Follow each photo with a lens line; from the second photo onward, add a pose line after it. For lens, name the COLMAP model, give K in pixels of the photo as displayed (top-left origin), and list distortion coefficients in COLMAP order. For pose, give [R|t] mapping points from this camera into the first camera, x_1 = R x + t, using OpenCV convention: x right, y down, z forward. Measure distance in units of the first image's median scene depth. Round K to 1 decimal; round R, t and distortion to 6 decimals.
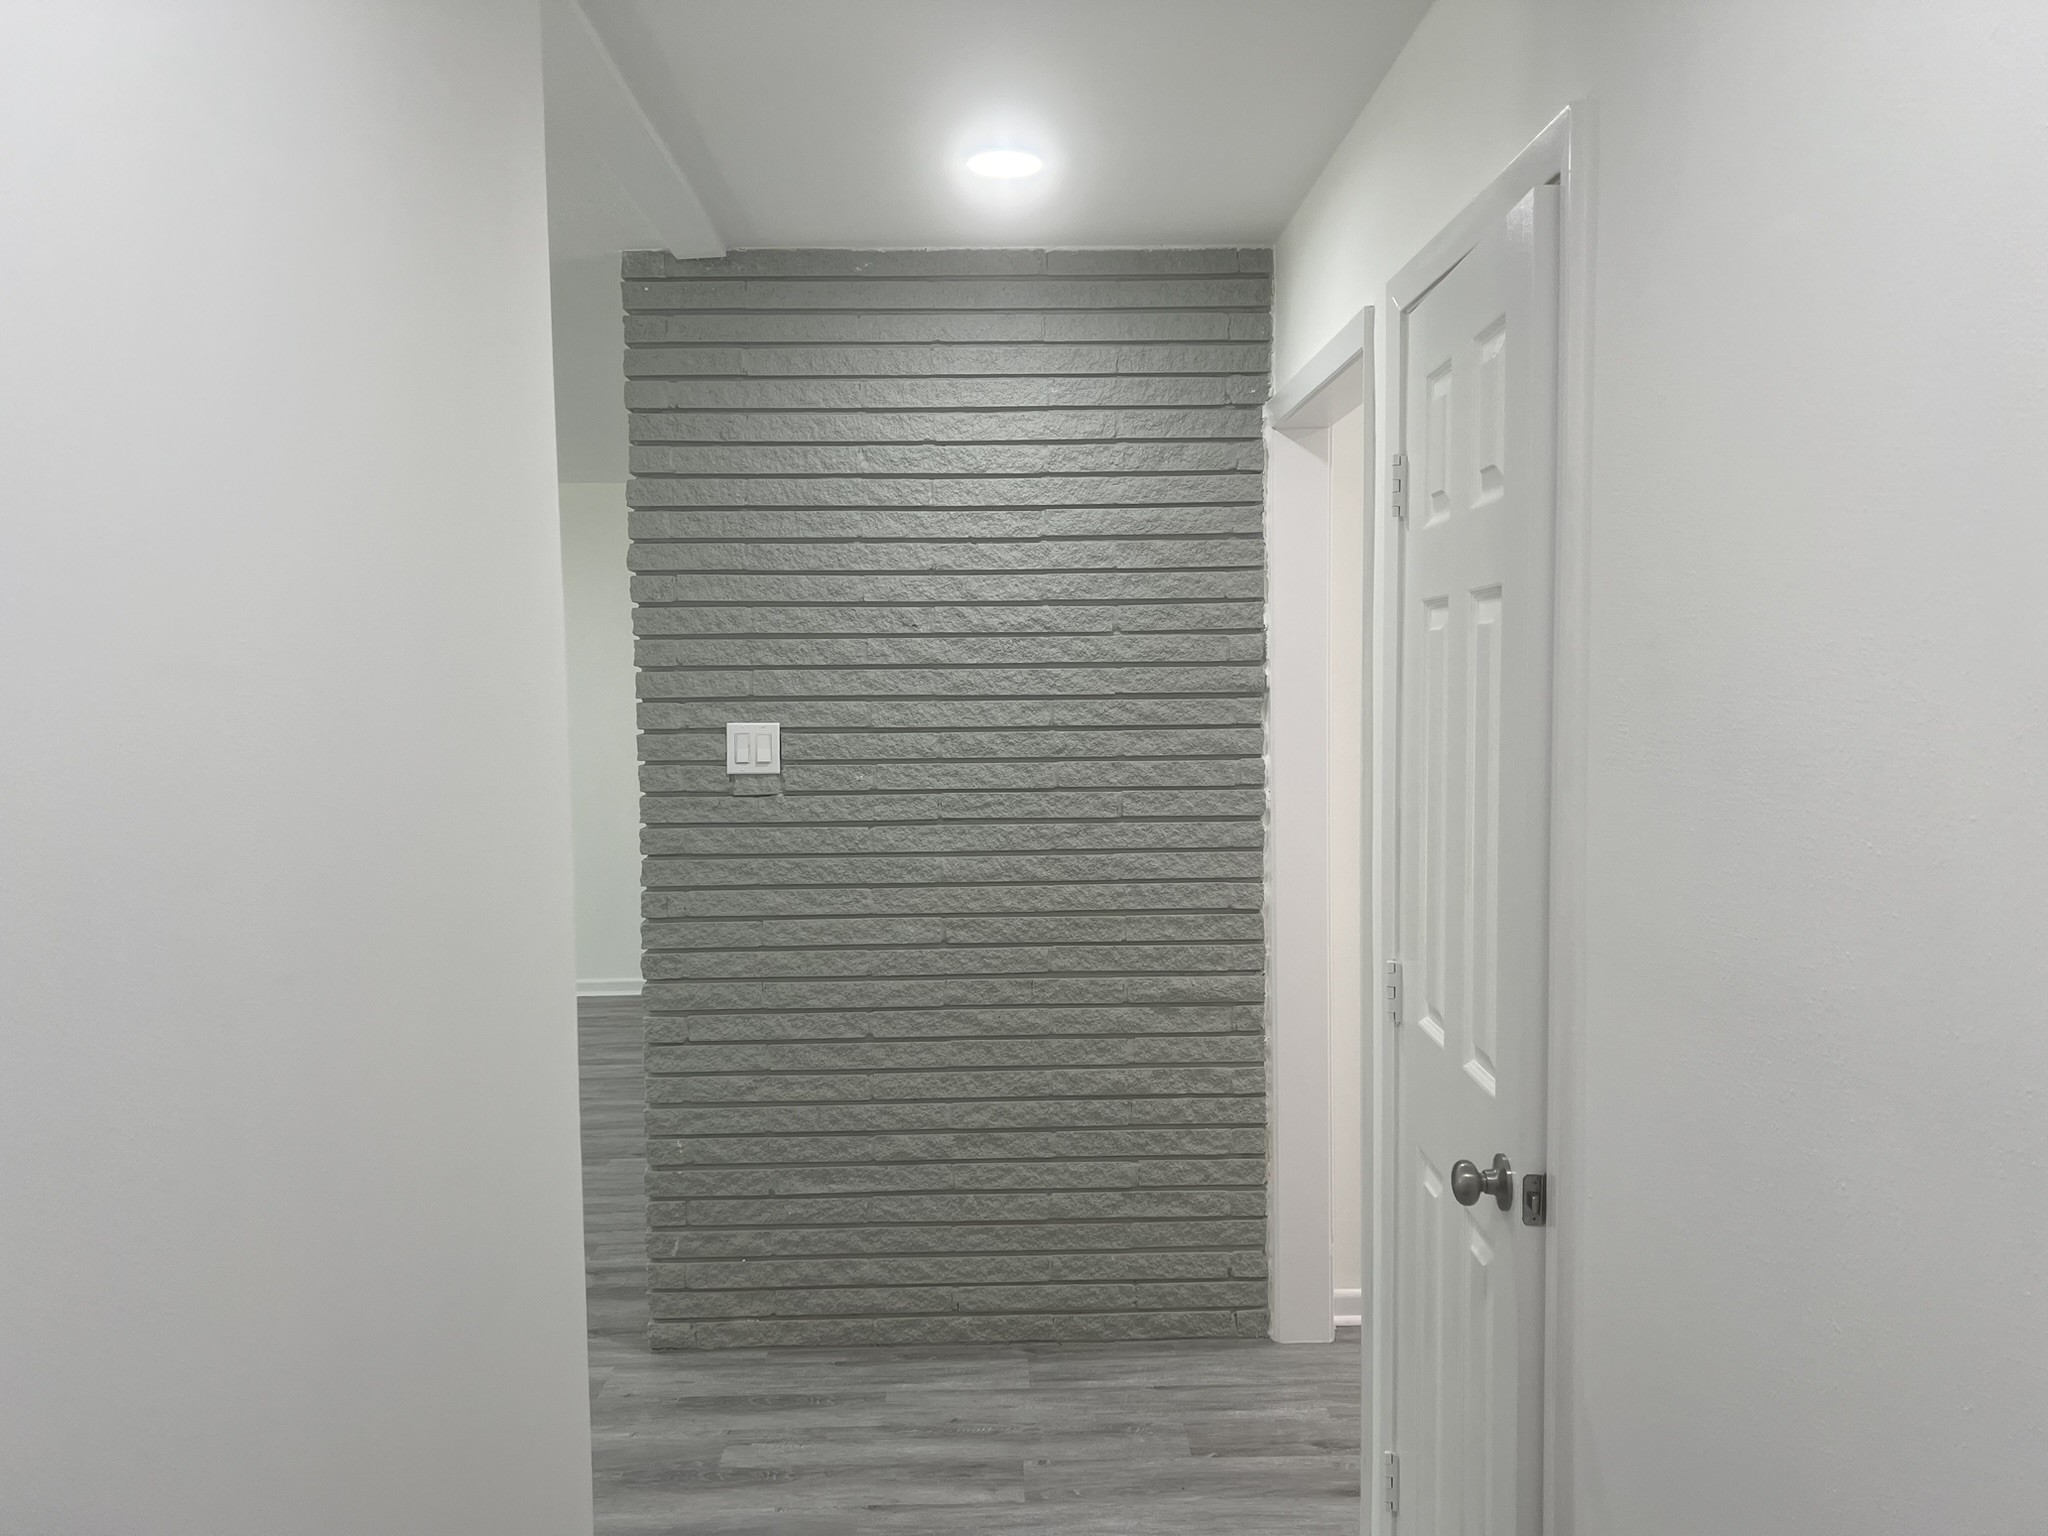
lens RADIAL K [[1550.0, 0, 1024.6], [0, 1550.0, 766.7], [0, 0, 1]] dist [0.032374, -0.036978]
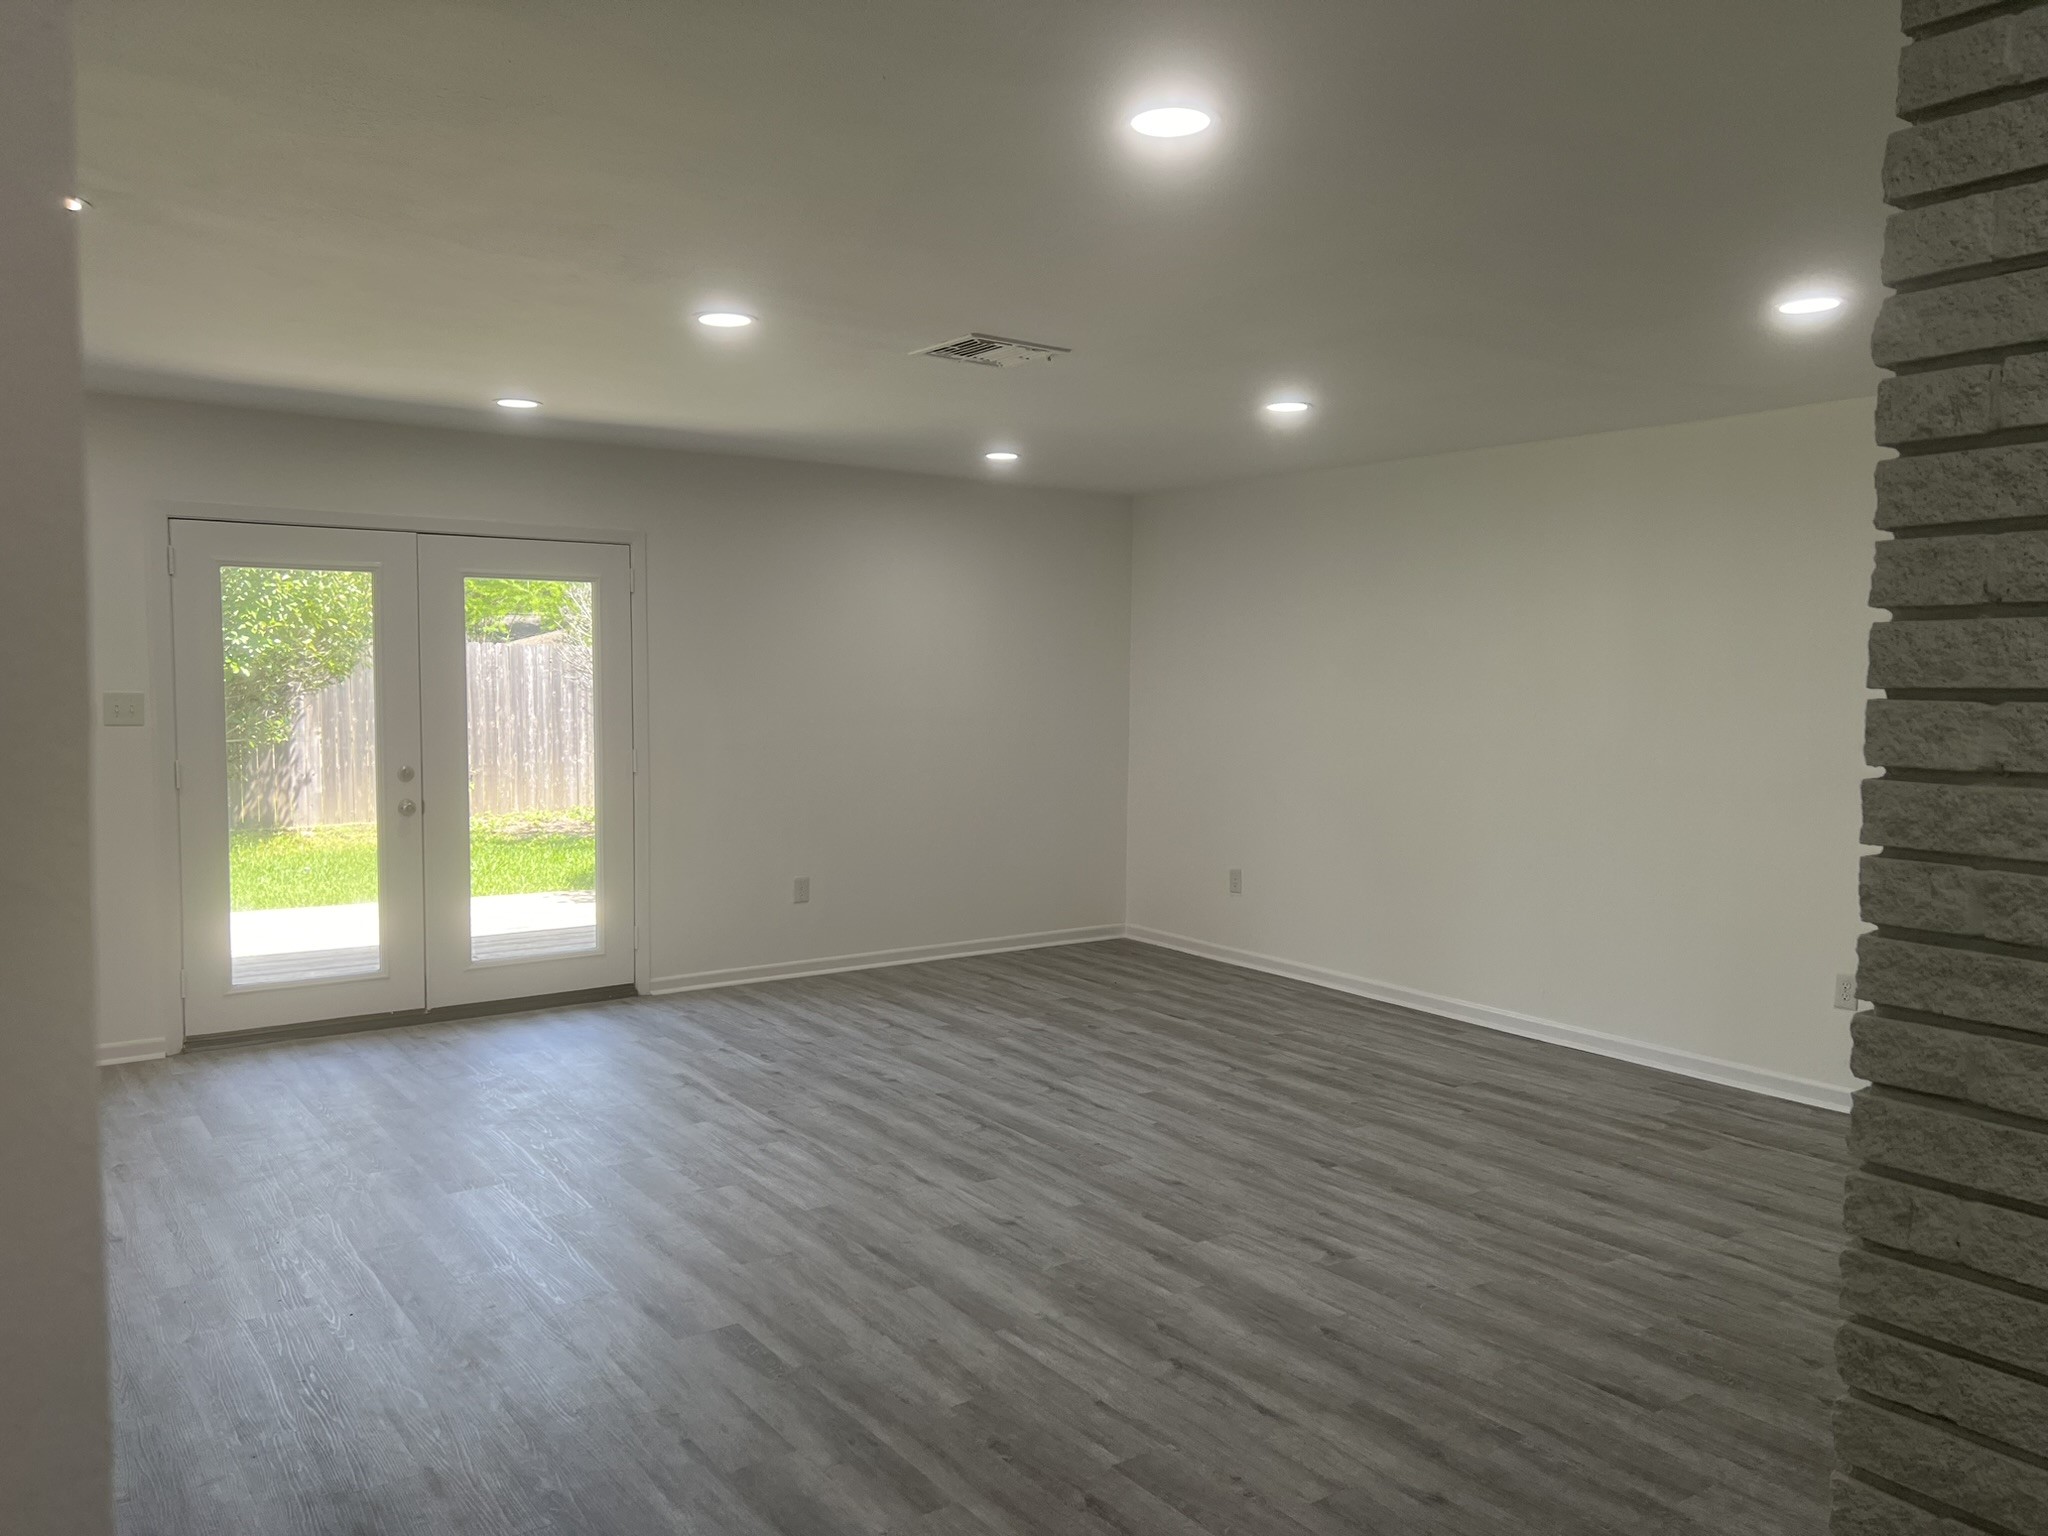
lens RADIAL K [[1550.0, 0, 1024.8], [0, 1550.0, 776.9], [0, 0, 1]] dist [0.032374, -0.036978]
pose [[0.562395, 0.070040, -0.823897, -0.040260], [-0.066414, 0.997013, 0.039422, -0.022585], [0.824197, 0.032548, 0.565367, 0.594901]]
